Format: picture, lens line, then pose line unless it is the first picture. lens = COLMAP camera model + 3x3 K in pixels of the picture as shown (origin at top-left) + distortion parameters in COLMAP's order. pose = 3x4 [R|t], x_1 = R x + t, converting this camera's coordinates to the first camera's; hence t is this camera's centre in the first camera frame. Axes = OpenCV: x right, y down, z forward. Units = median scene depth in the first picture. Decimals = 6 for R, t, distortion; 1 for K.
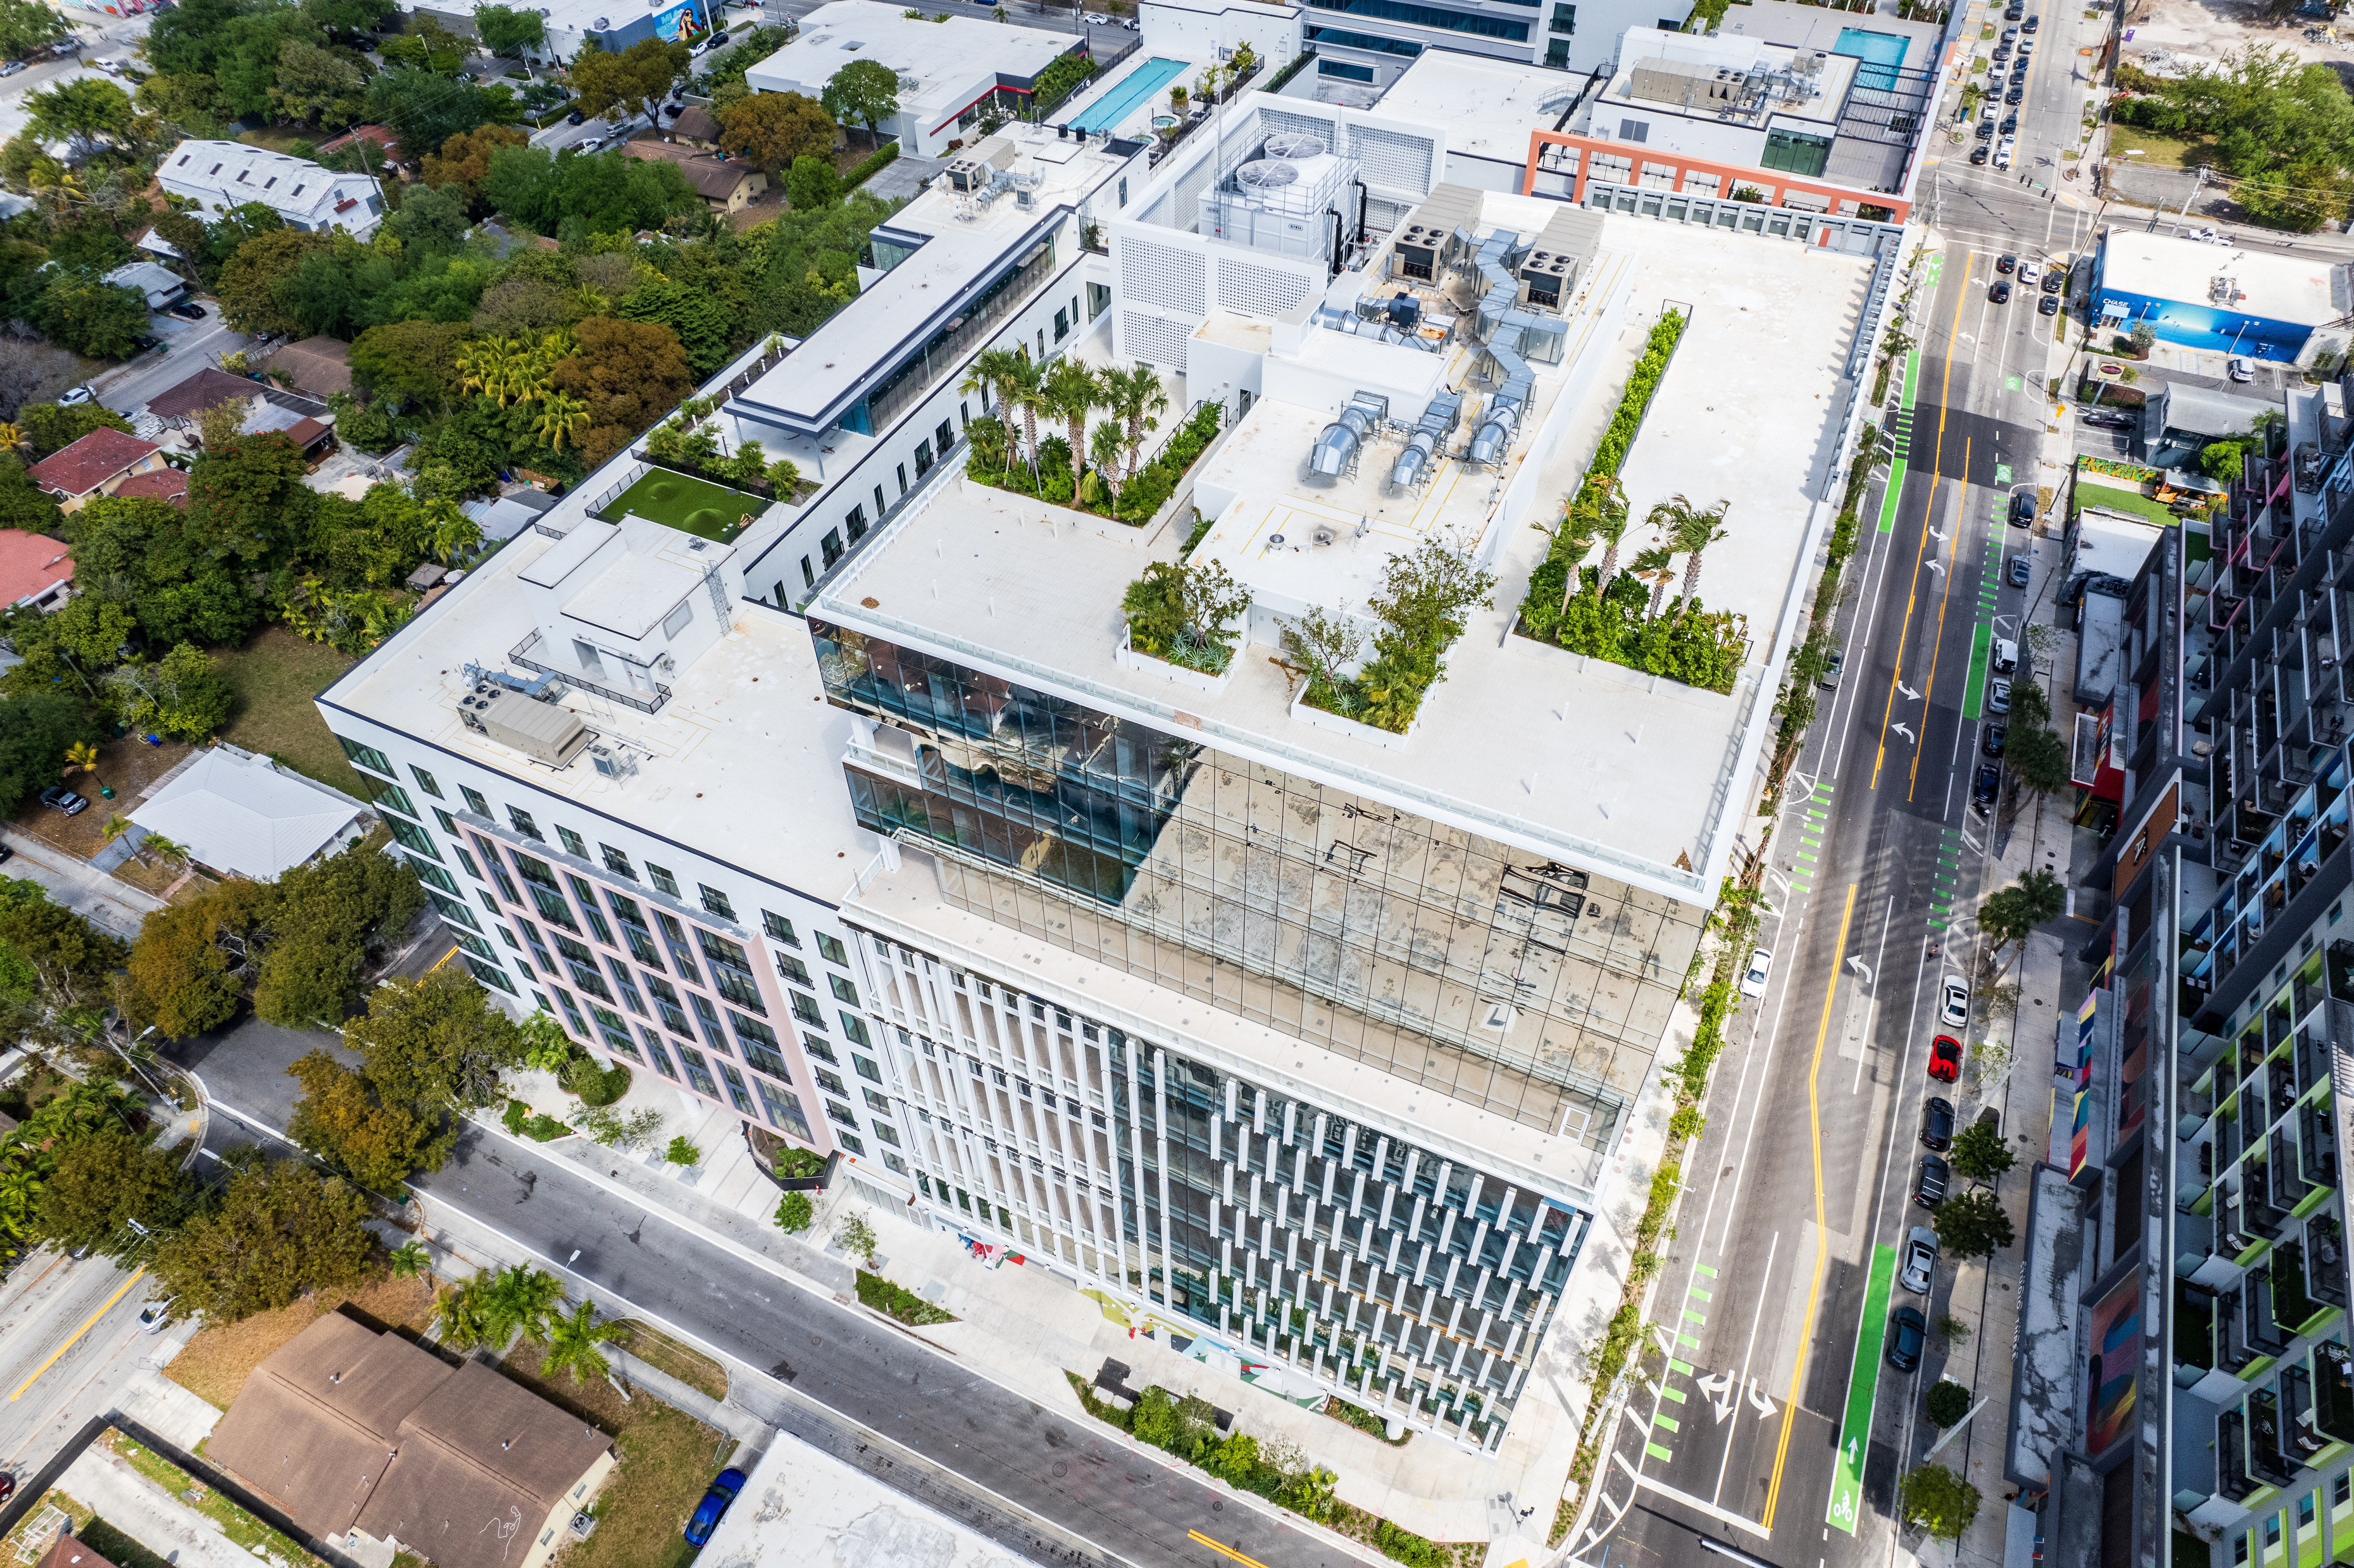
lens RADIAL K [[1492.0, 0, 1167.3], [0, 1492.0, 797.1], [0, 0, 1]] dist [-0.078156, 0.062167]
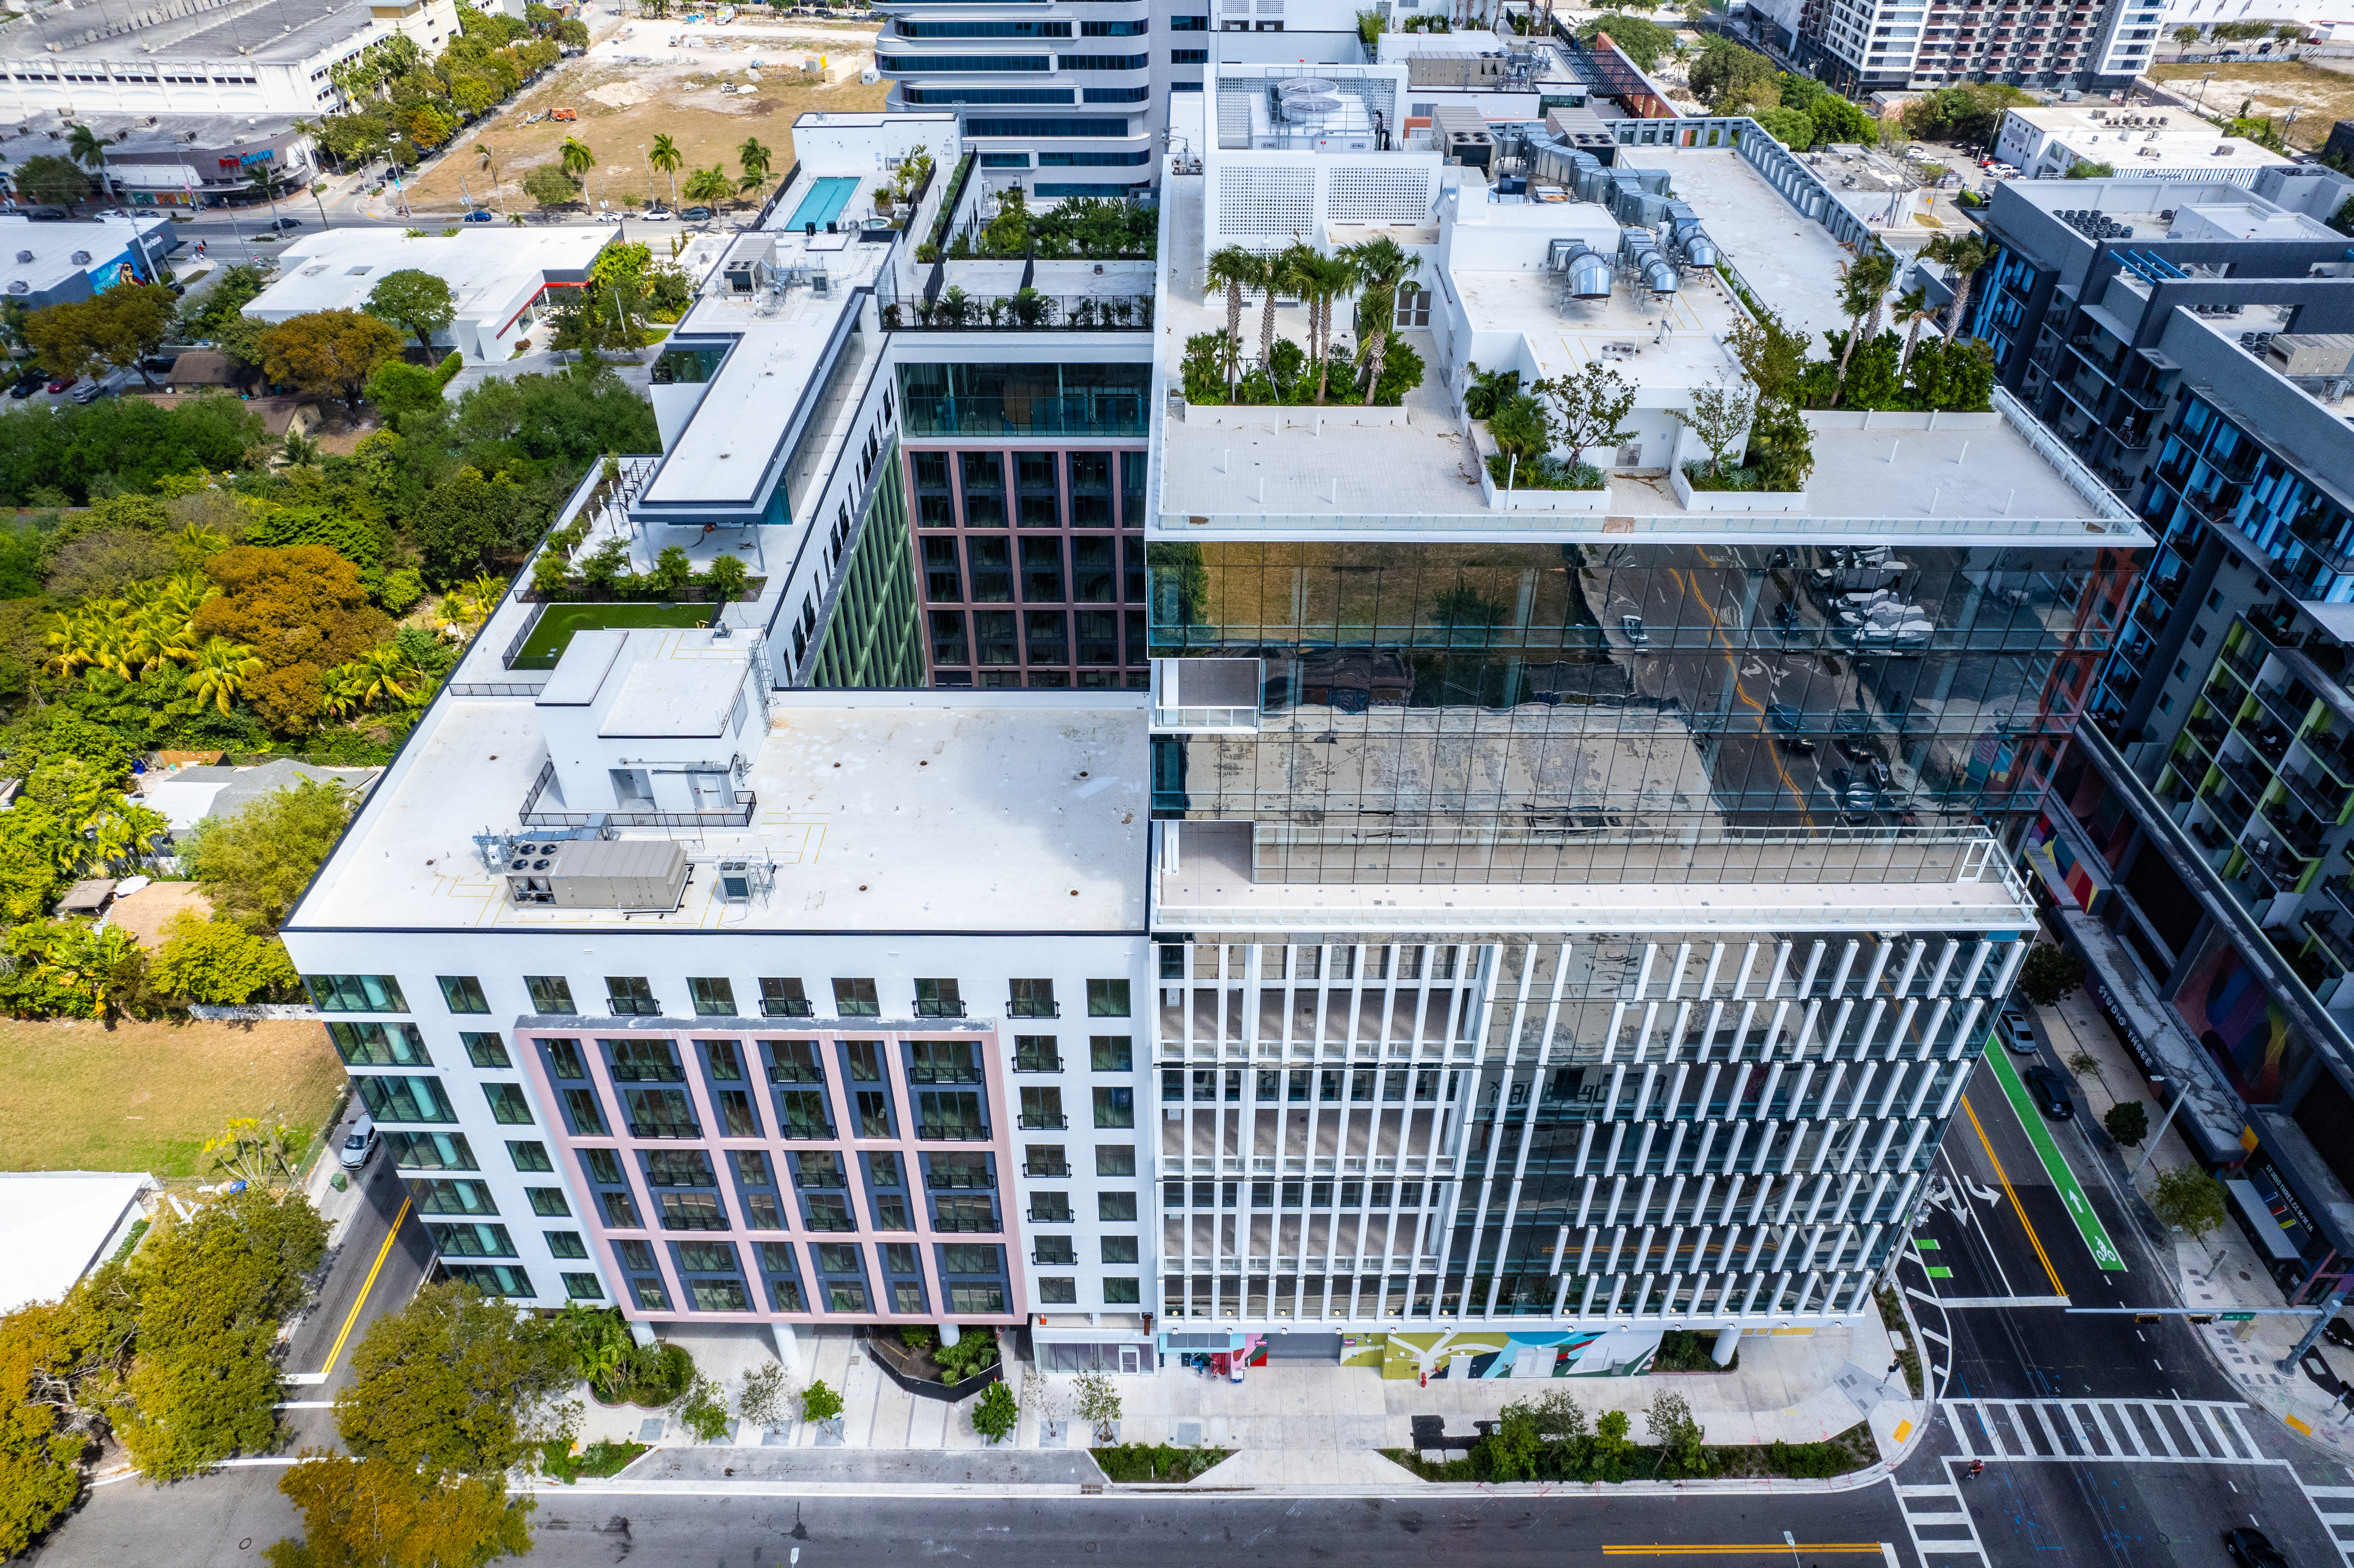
lens RADIAL K [[1542.9, 0, 1190.1], [0, 1542.9, 732.9], [0, 0, 1]] dist [-0.093956, 0.088832]
pose [[0.901832, -0.247676, 0.354056, -0.300194], [0.307764, 0.943346, -0.124012, 0.054743], [-0.303283, 0.220804, 0.926966, 0.094650]]
